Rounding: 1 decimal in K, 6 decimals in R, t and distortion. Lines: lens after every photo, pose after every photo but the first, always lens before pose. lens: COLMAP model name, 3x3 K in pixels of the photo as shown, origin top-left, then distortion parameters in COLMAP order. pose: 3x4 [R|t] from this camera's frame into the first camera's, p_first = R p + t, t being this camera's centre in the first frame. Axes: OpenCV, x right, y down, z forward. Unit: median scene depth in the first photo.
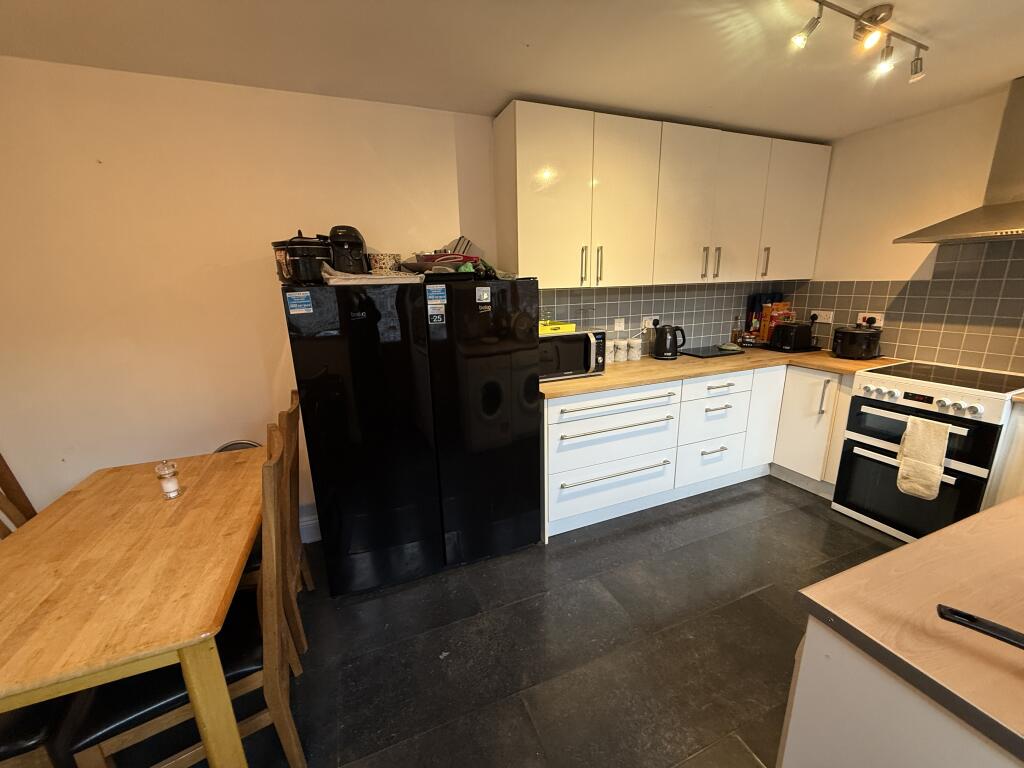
lens RADIAL K [[406.1, 0, 512.0], [0, 406.1, 384.0], [0, 0, 1]] dist [-0.000382, 0.000112]
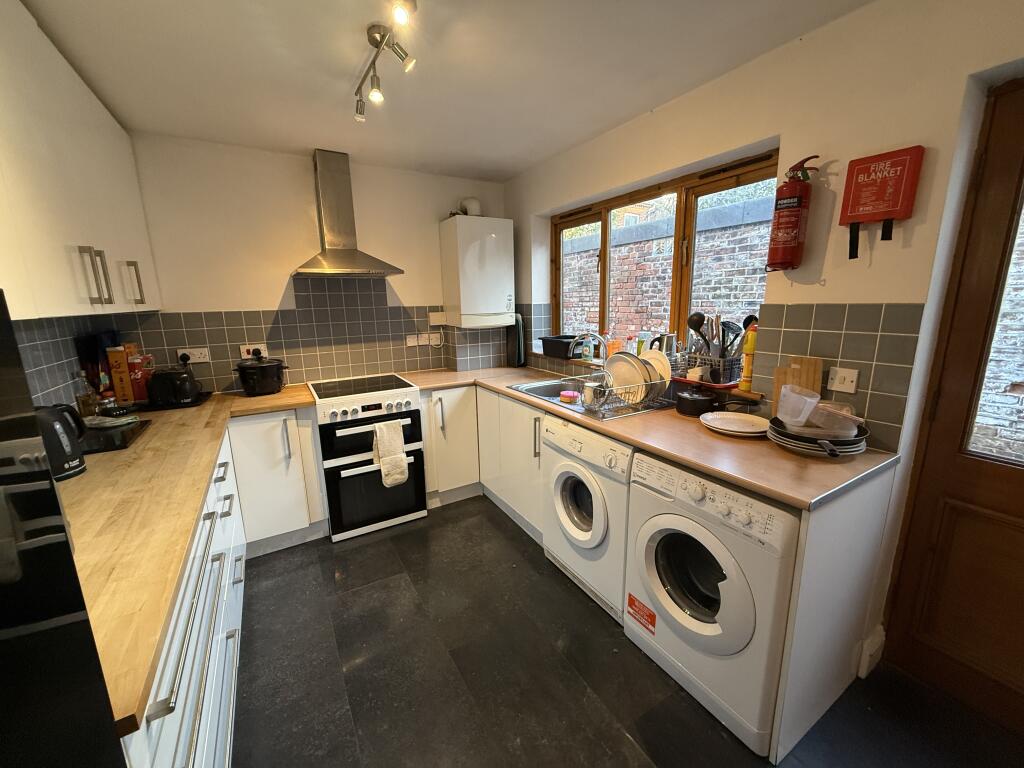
lens RADIAL K [[406.1, 0, 512.0], [0, 406.1, 384.0], [0, 0, 1]] dist [-0.000382, 0.000112]
pose [[-0.138789, -0.172677, 0.975151, -0.144167], [0.264011, 0.942594, 0.204487, -0.133186], [-0.954482, 0.285831, -0.085233, 0.578432]]
